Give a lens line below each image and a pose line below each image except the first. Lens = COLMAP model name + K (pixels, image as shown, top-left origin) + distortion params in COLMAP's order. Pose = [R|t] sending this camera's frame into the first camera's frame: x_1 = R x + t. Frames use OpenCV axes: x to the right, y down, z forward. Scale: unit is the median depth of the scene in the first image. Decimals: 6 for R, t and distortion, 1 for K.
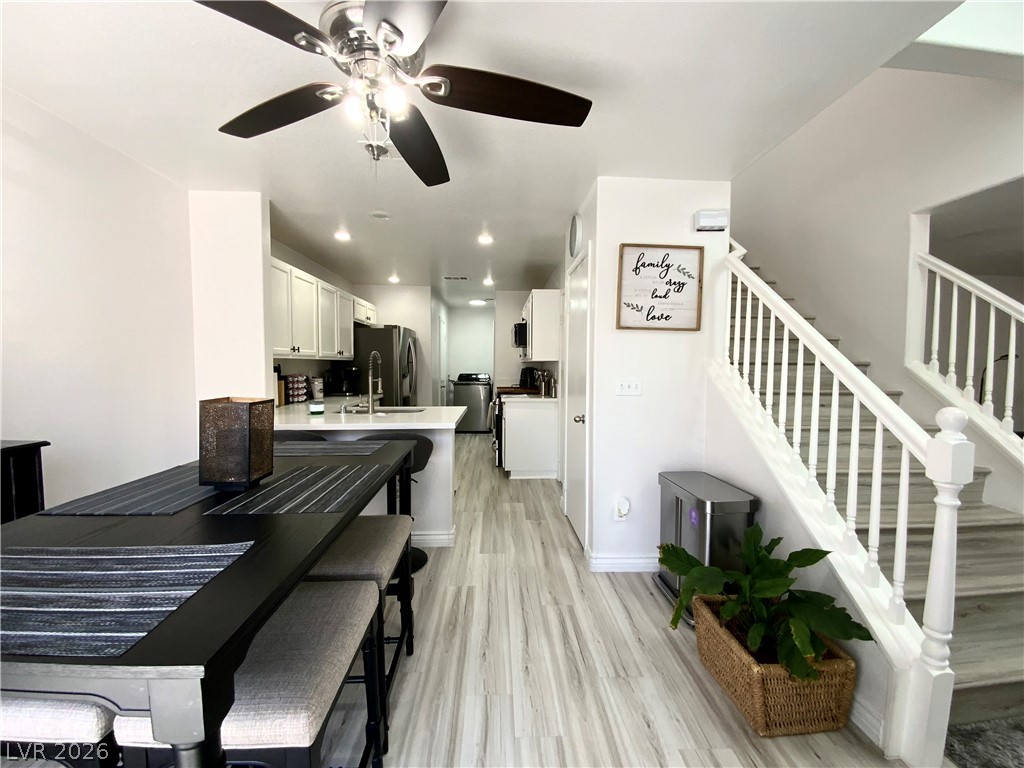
lens RADIAL K [[411.1, 0, 513.0], [0, 411.1, 384.0], [0, 0, 1]] dist [0.022436, -0.018317]
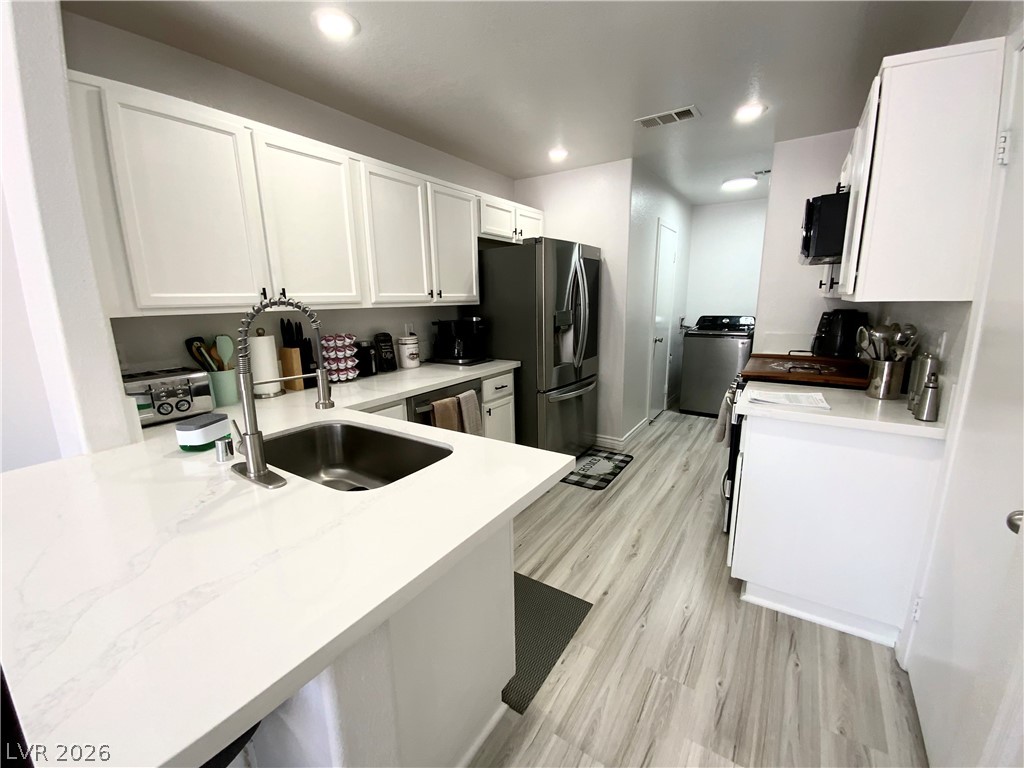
lens RADIAL K [[411.1, 0, 513.0], [0, 411.1, 384.0], [0, 0, 1]] dist [0.022436, -0.018317]
pose [[0.806156, 0.102839, -0.582697, 0.041398], [-0.005498, 0.986040, 0.166417, -0.072311], [0.591677, -0.130954, 0.795468, 0.902204]]
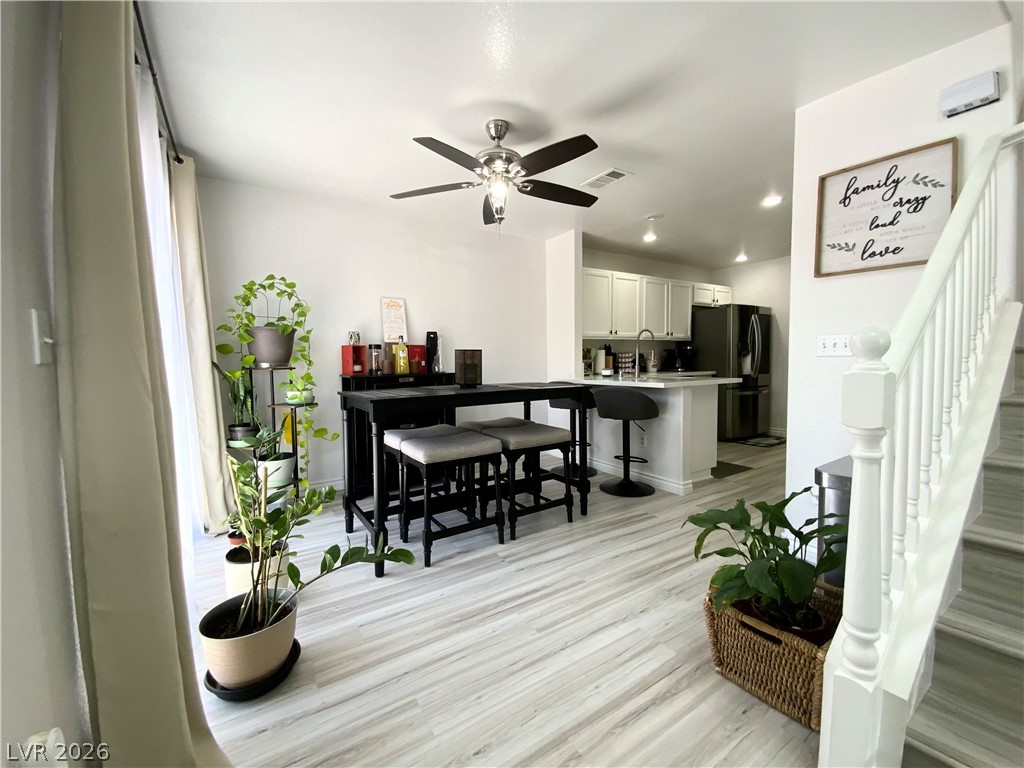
lens RADIAL K [[415.2, 0, 508.2], [0, 415.2, 380.5], [0, 0, 1]] dist [0.023958, -0.019669]
pose [[0.498425, 0.033029, -0.866303, 0.596206], [-0.026269, 0.999391, 0.022990, 0.064561], [0.866535, 0.011298, 0.498989, 0.018888]]
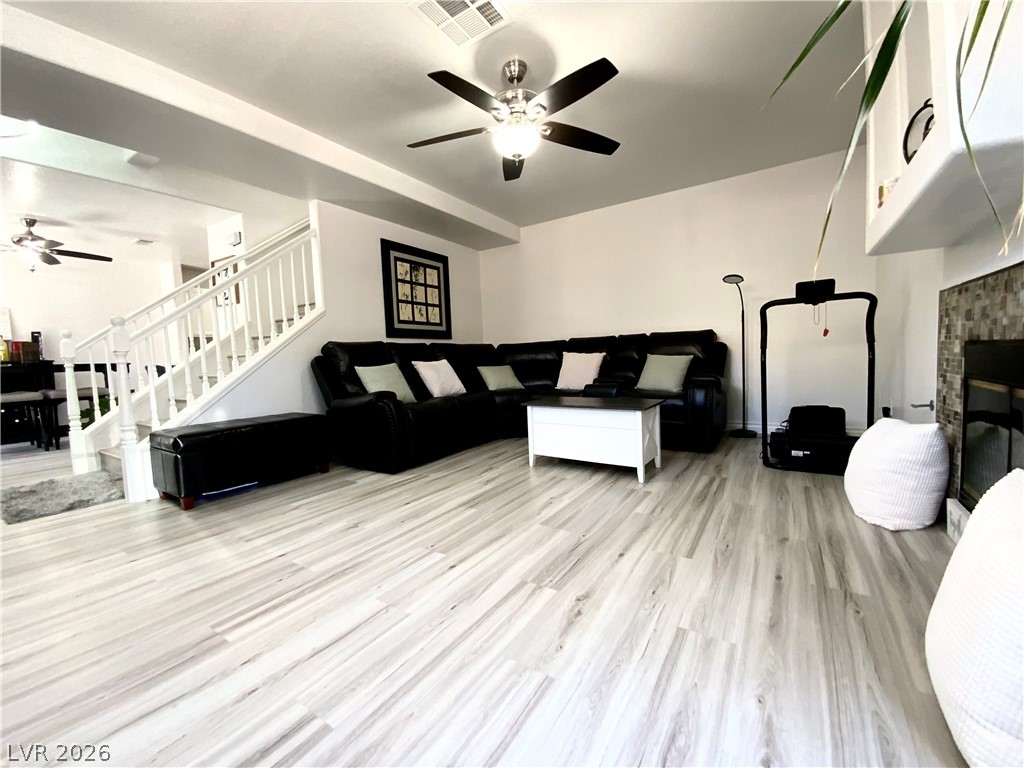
lens RADIAL K [[411.1, 0, 513.0], [0, 411.1, 384.0], [0, 0, 1]] dist [0.022436, -0.018317]
pose [[0.813076, 0.000894, -0.582157, 2.108639], [0.014713, 0.999648, 0.022084, 0.167019], [0.581971, -0.026521, 0.812777, 0.214975]]
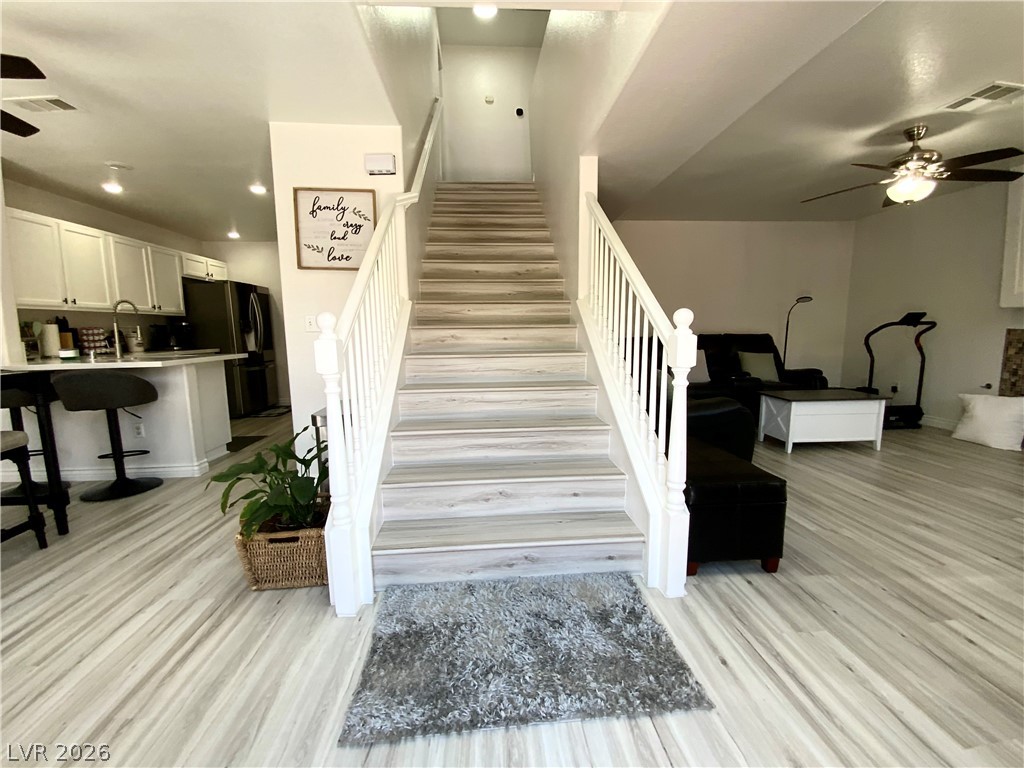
lens RADIAL K [[411.1, 0, 513.0], [0, 411.1, 384.0], [0, 0, 1]] dist [0.022436, -0.018317]
pose [[0.999259, -0.023991, 0.030089, 0.667258], [0.021487, 0.996486, 0.080951, 0.077535], [-0.031926, -0.080244, 0.996264, -0.102600]]
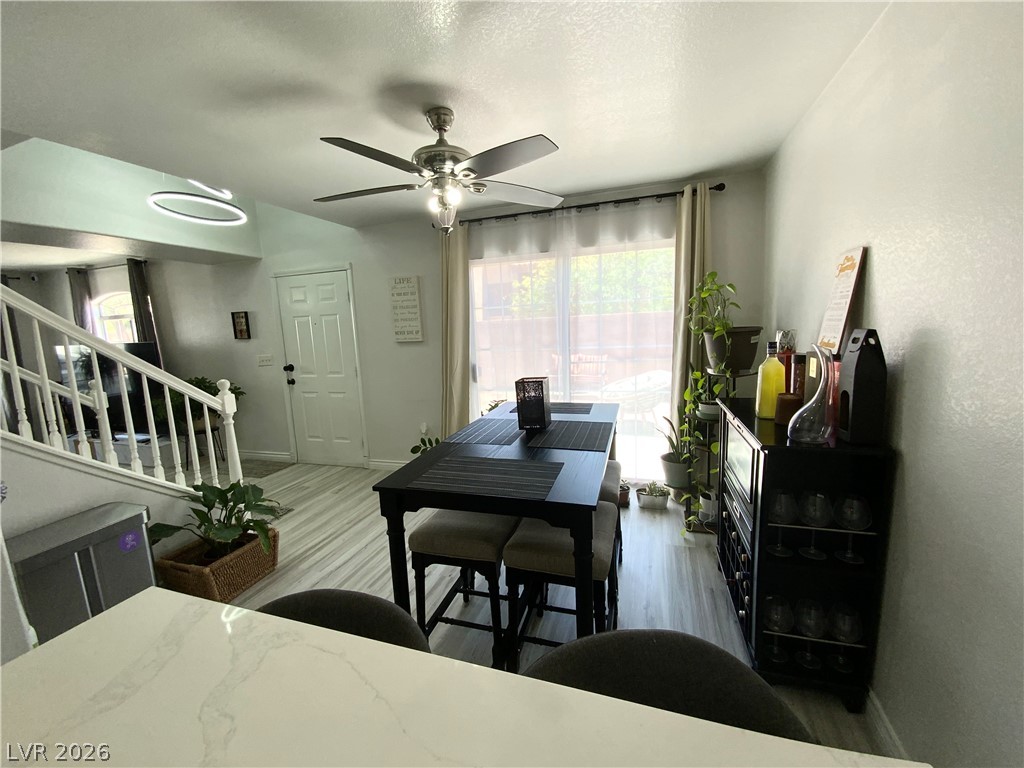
lens RADIAL K [[411.1, 0, 513.0], [0, 411.1, 384.0], [0, 0, 1]] dist [0.022436, -0.018317]
pose [[-0.935226, -0.019426, 0.353518, -0.491467], [0.049751, 0.981376, 0.185542, -0.101968], [-0.350539, 0.191111, -0.916842, 1.059020]]
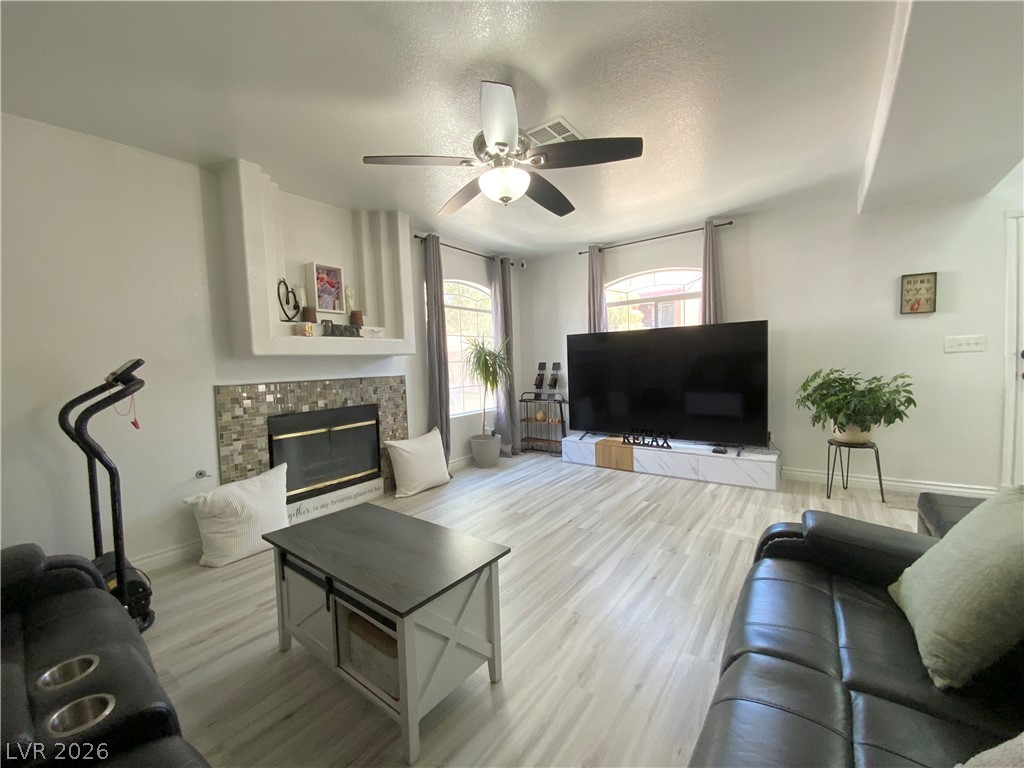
lens RADIAL K [[411.1, 0, 513.0], [0, 411.1, 384.0], [0, 0, 1]] dist [0.022436, -0.018317]
pose [[-0.779420, -0.015546, 0.626309, 1.198535], [0.058593, 0.993502, 0.097578, -0.012474], [-0.623756, 0.112751, -0.773444, 1.445916]]
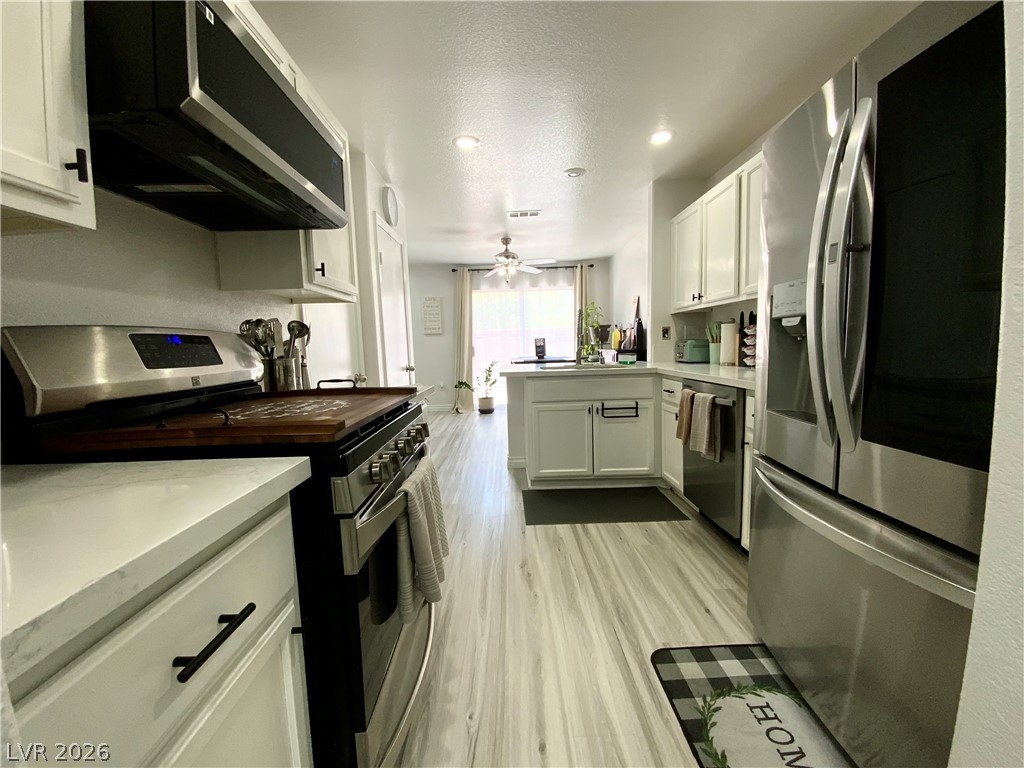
lens RADIAL K [[411.1, 0, 513.0], [0, 411.1, 384.0], [0, 0, 1]] dist [0.022436, -0.018317]
pose [[-0.999337, 0.022404, 0.028711, -0.205246], [0.026352, 0.989010, 0.145480, -0.050424], [-0.025136, 0.146140, -0.988944, 2.283360]]
